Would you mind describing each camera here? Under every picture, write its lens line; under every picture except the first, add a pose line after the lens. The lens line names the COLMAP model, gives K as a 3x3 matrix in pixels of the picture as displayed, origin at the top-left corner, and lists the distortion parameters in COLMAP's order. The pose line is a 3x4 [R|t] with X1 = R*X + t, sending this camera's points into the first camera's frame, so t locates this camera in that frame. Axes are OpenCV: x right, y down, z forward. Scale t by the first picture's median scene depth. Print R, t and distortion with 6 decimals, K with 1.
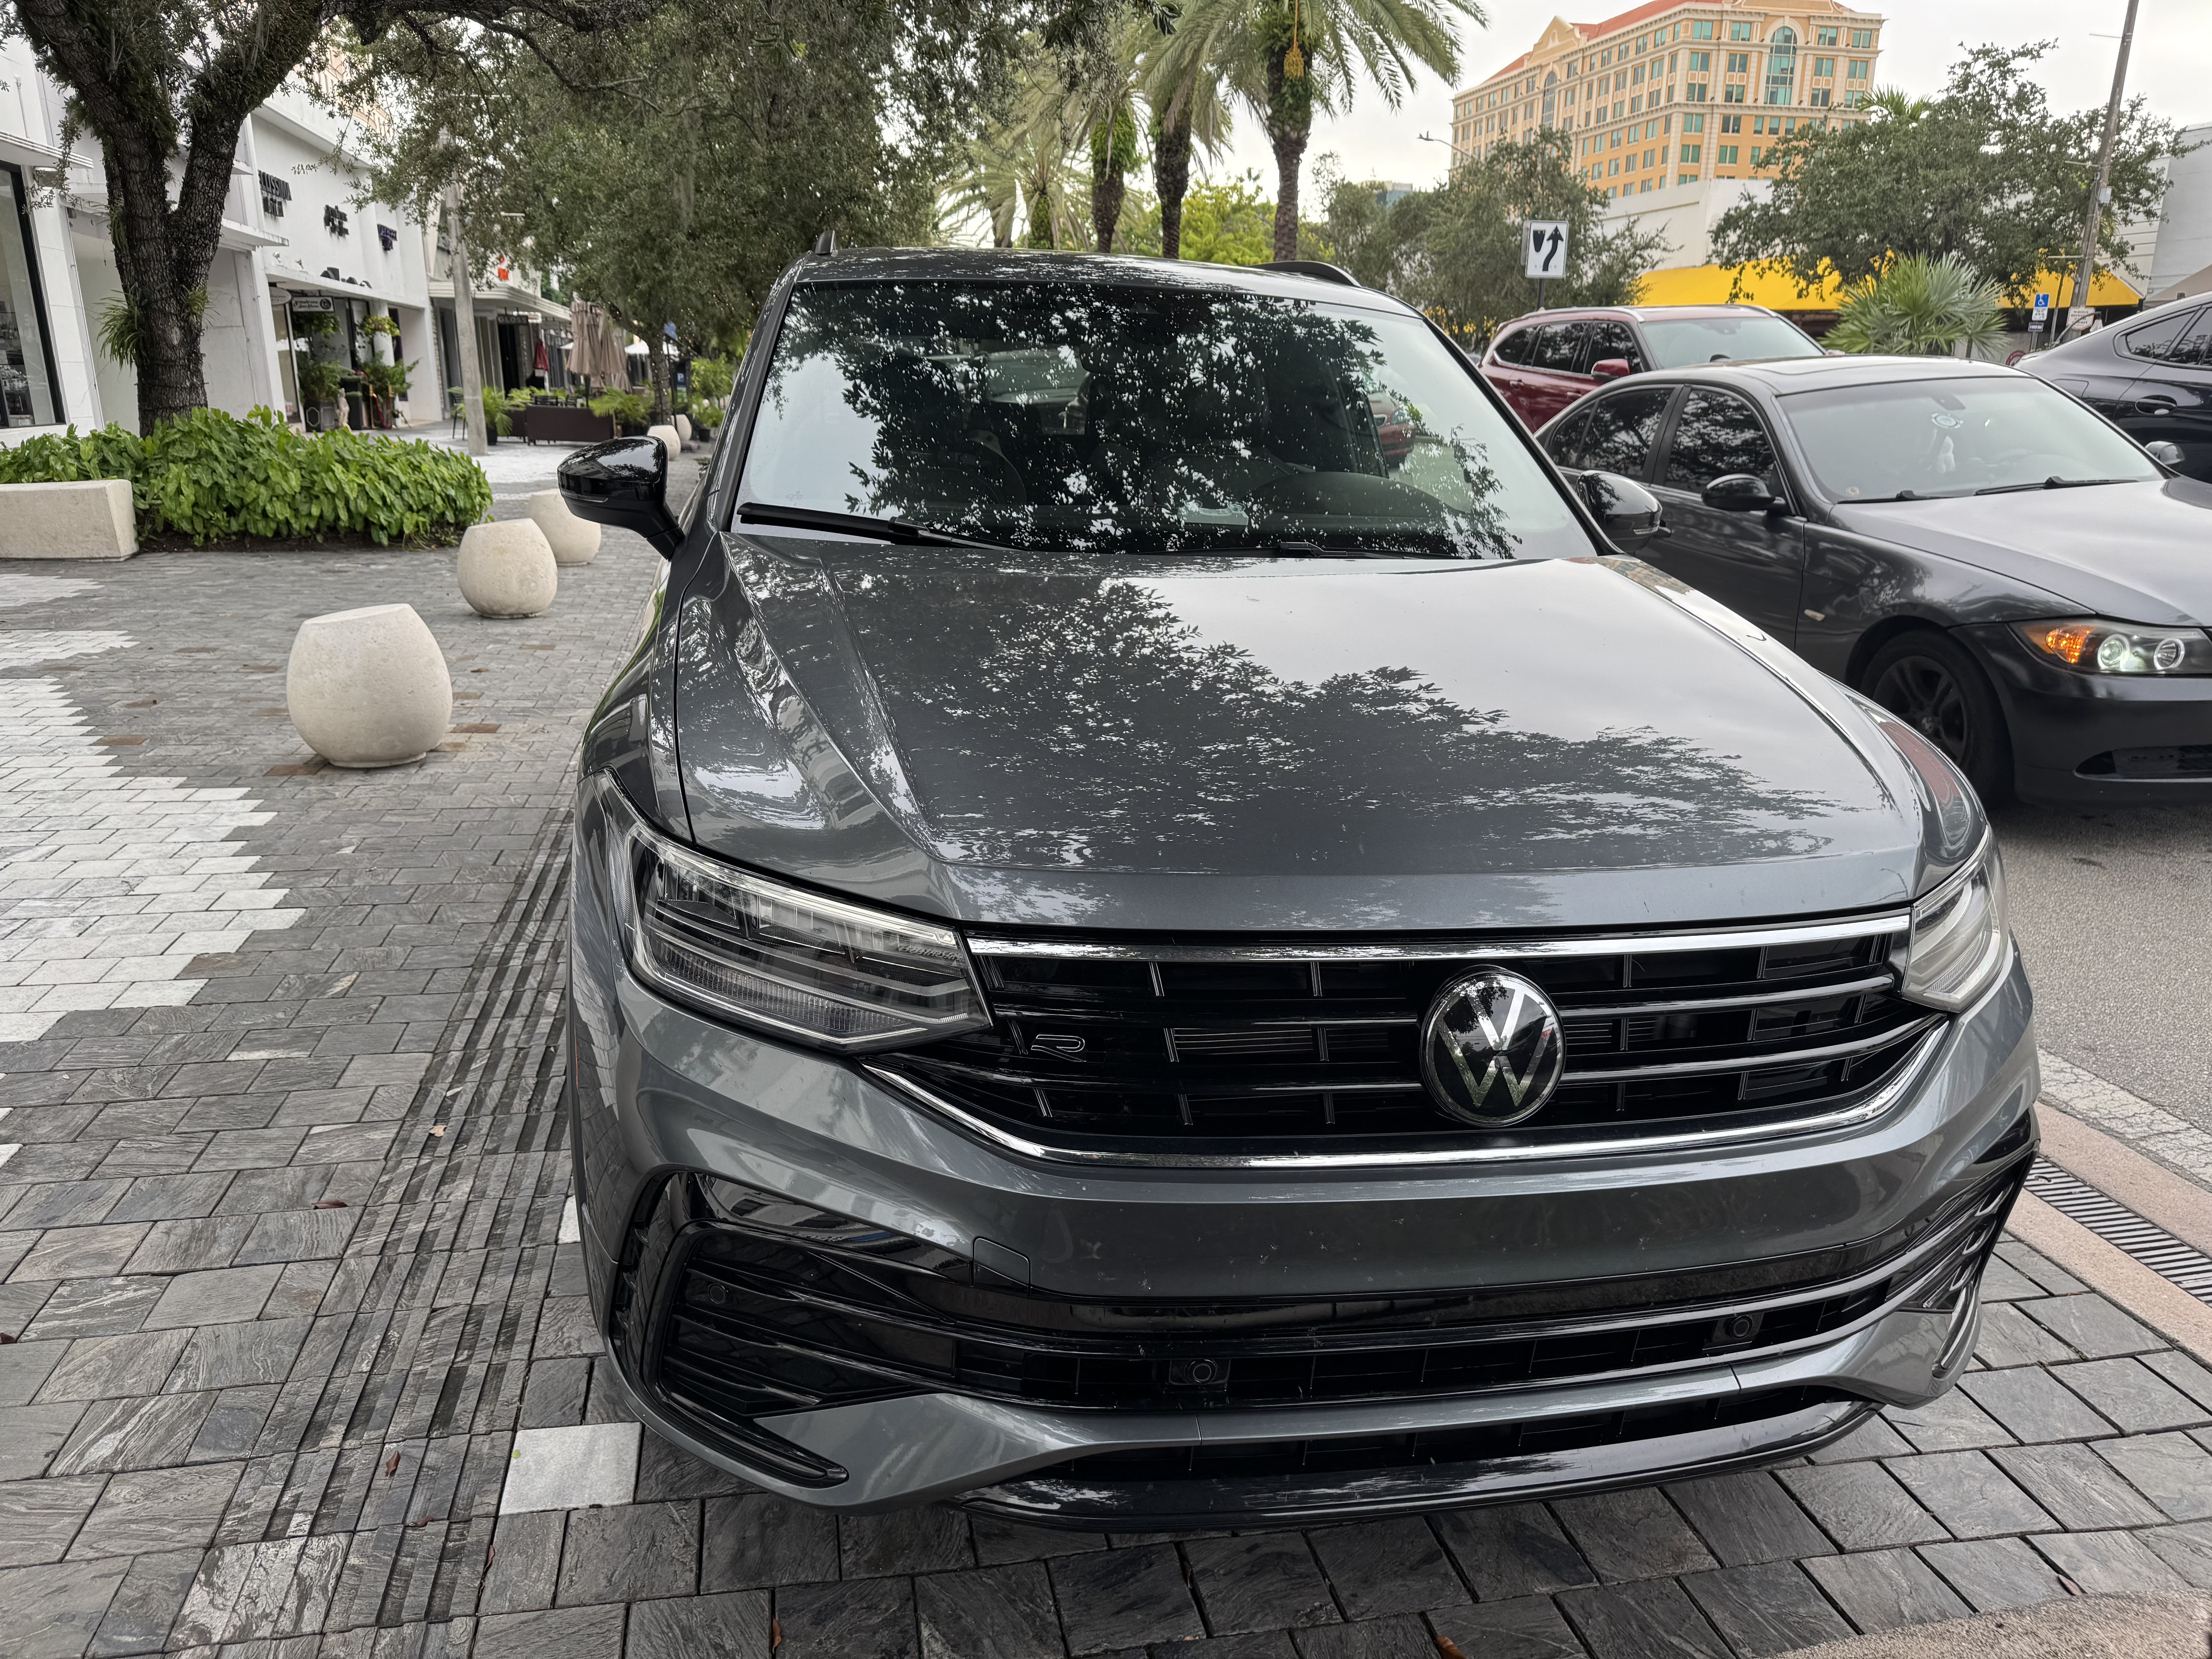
lens RADIAL K [[1560.1, 0, 1078.1], [0, 1560.1, 827.9], [0, 0, 1]] dist [-0.002747, -0.018046]
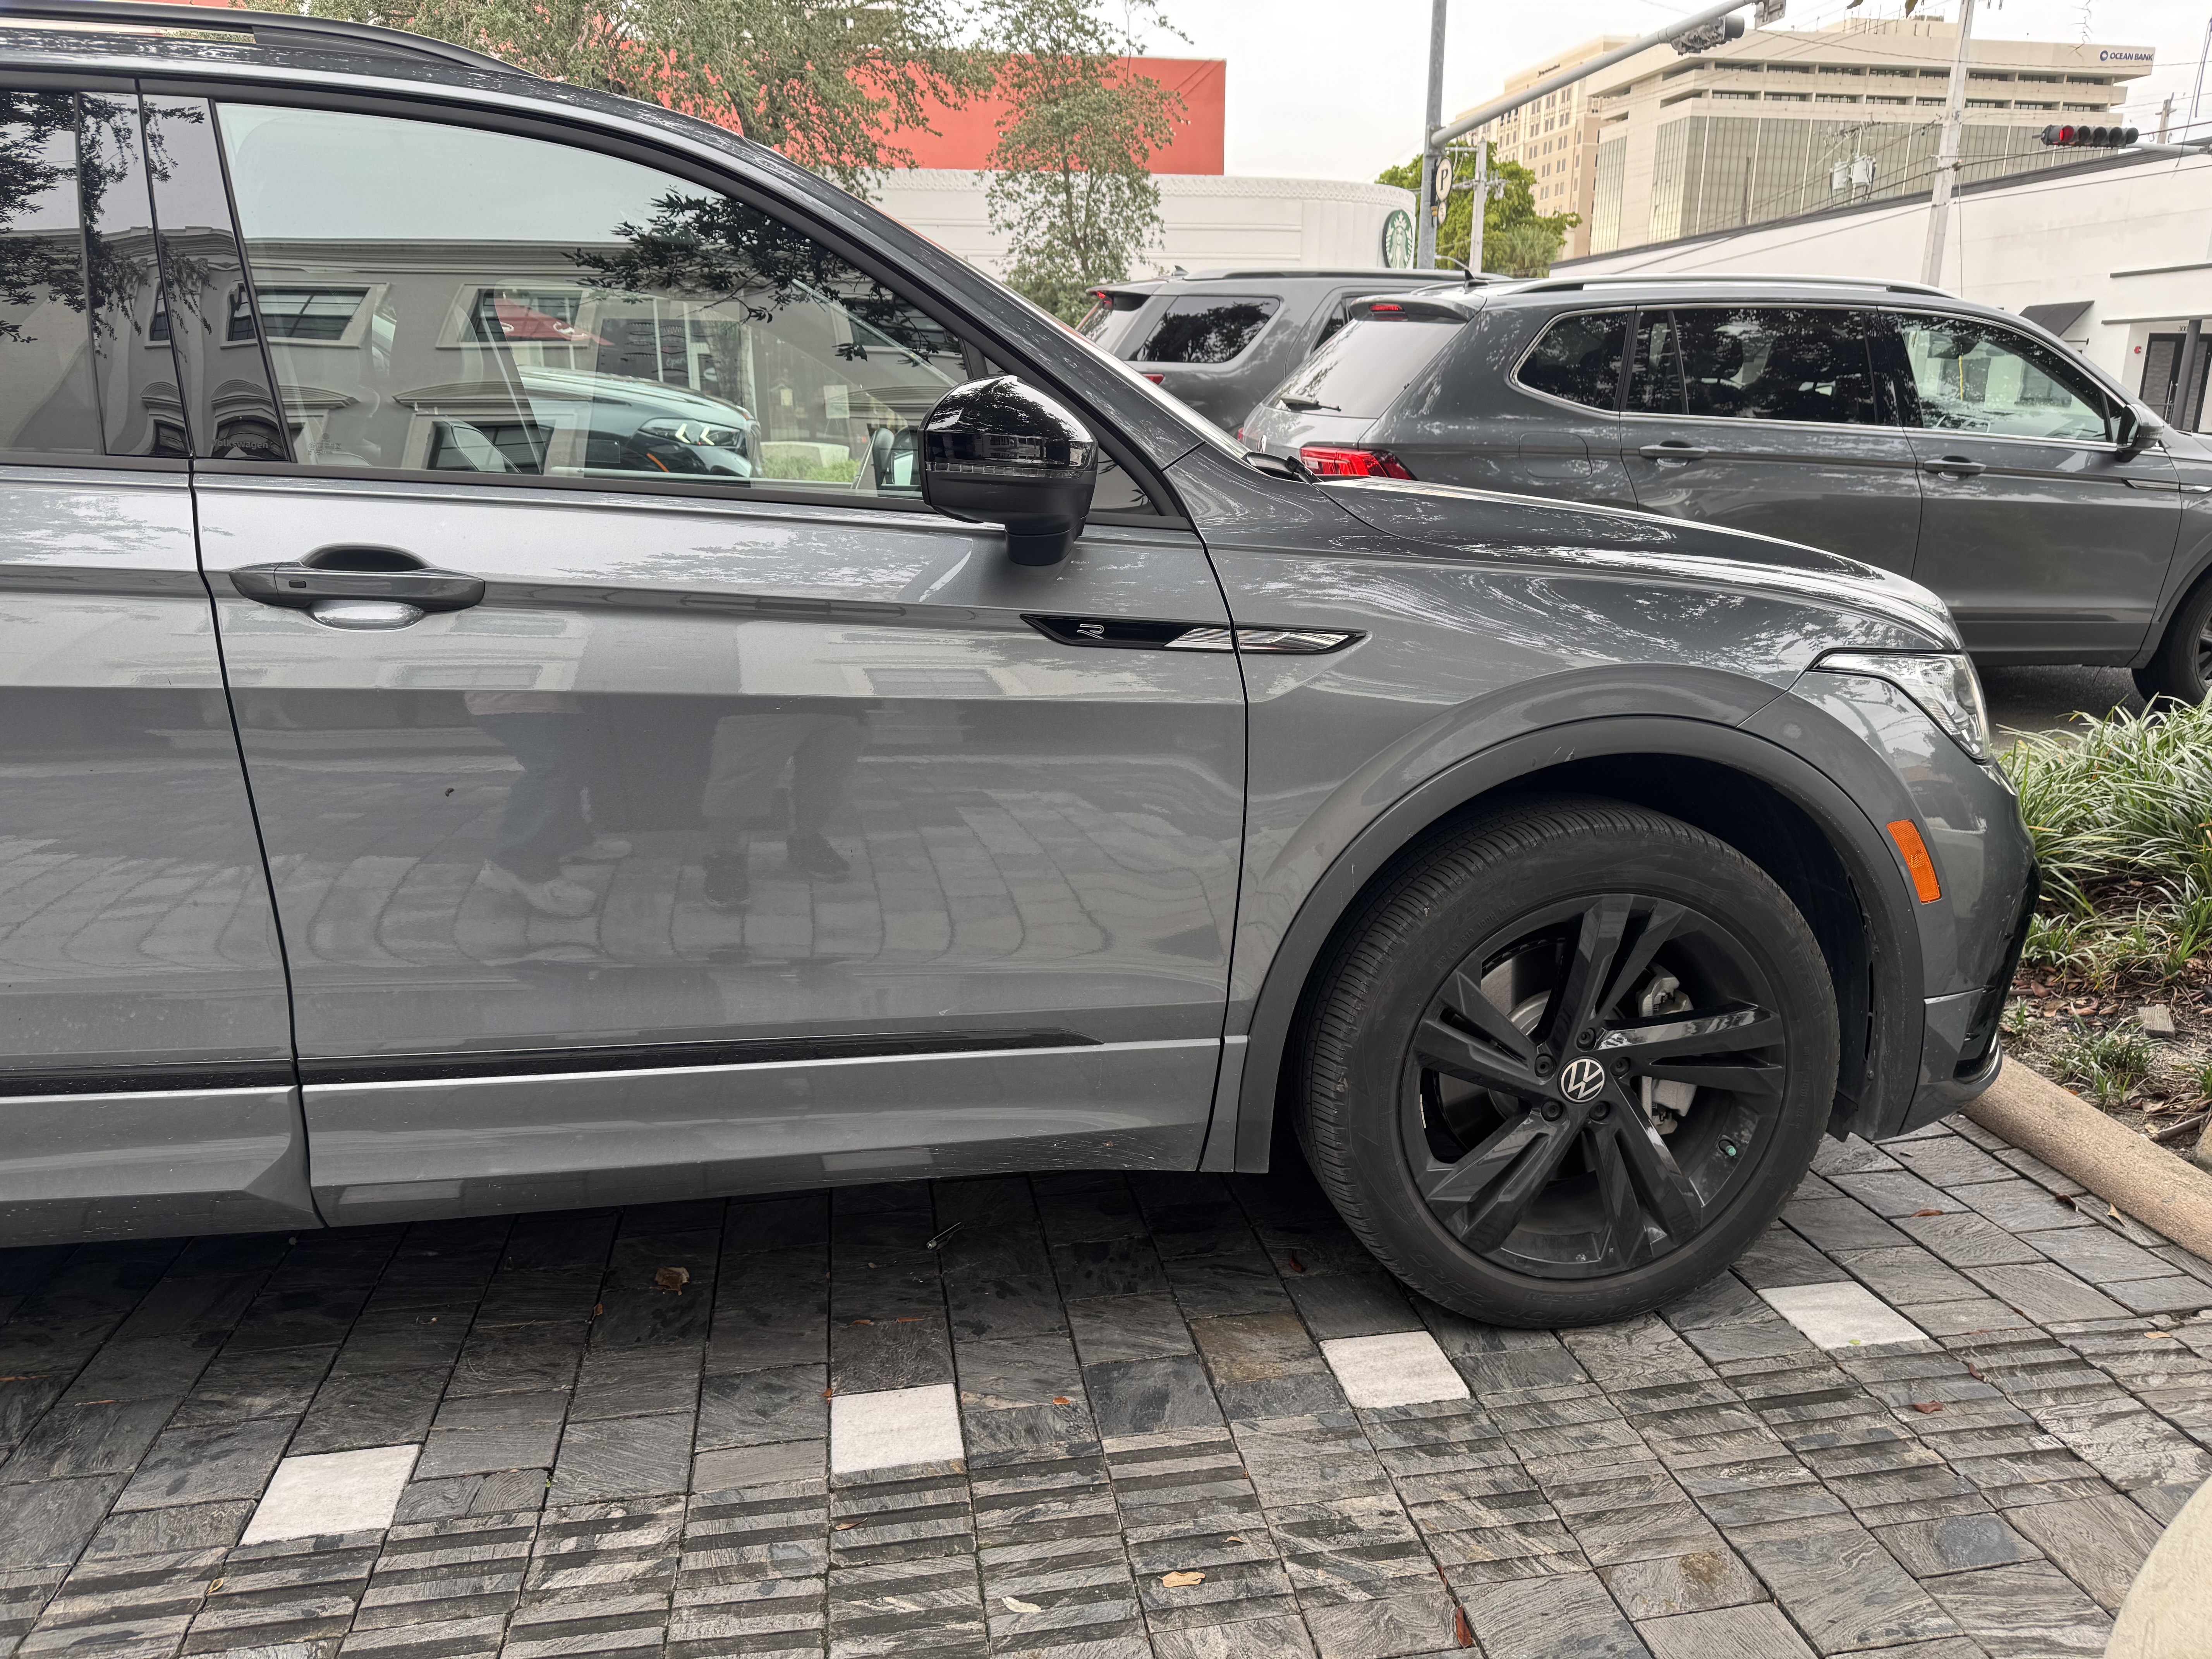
lens RADIAL K [[1584.5, 0, 1106.0], [0, 1584.5, 829.5], [0, 0, 1]] dist [0.000995, -0.006572]
pose [[0.021967, -0.257809, 0.965946, -0.089836], [0.285571, 0.927543, 0.241065, -0.021069], [-0.958106, 0.270551, 0.093998, 0.088873]]
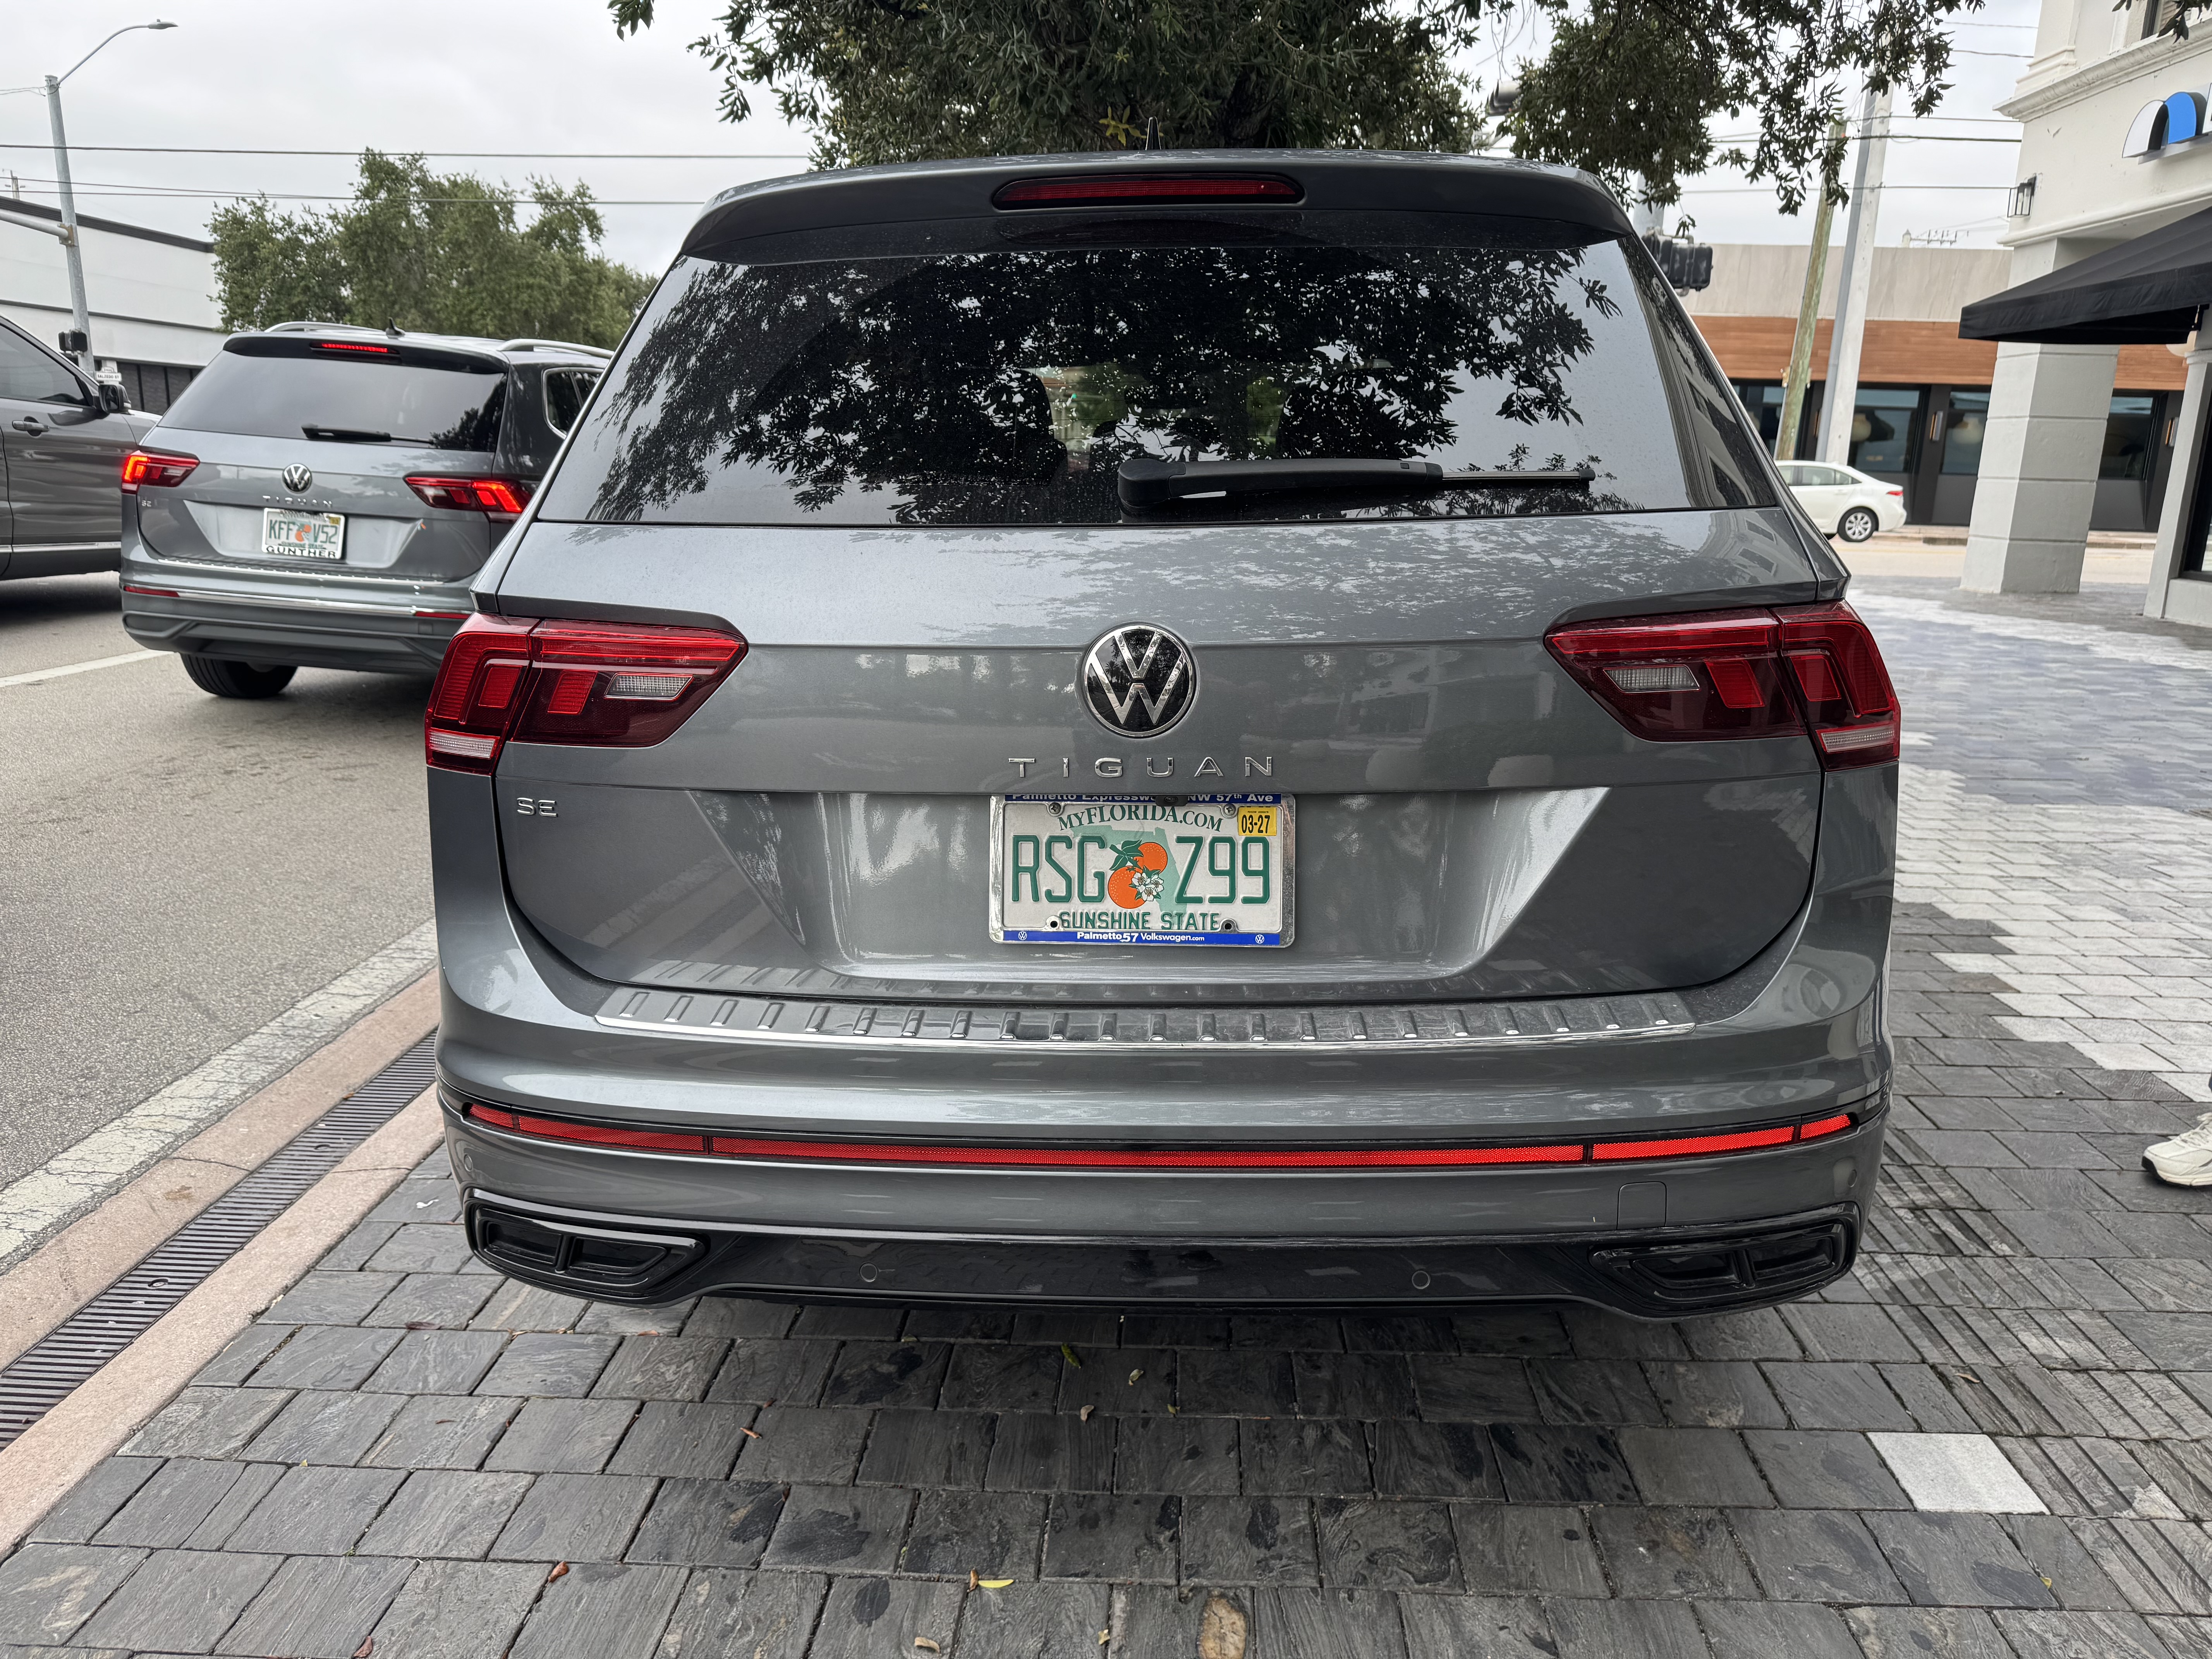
lens RADIAL K [[1560.1, 0, 1078.1], [0, 1560.1, 827.9], [0, 0, 1]] dist [-0.002747, -0.018046]
pose [[-0.968567, -0.088307, 0.232552, -0.024590], [0.037080, 0.873168, 0.486007, -0.068055], [-0.245975, 0.479353, -0.842447, 0.250440]]
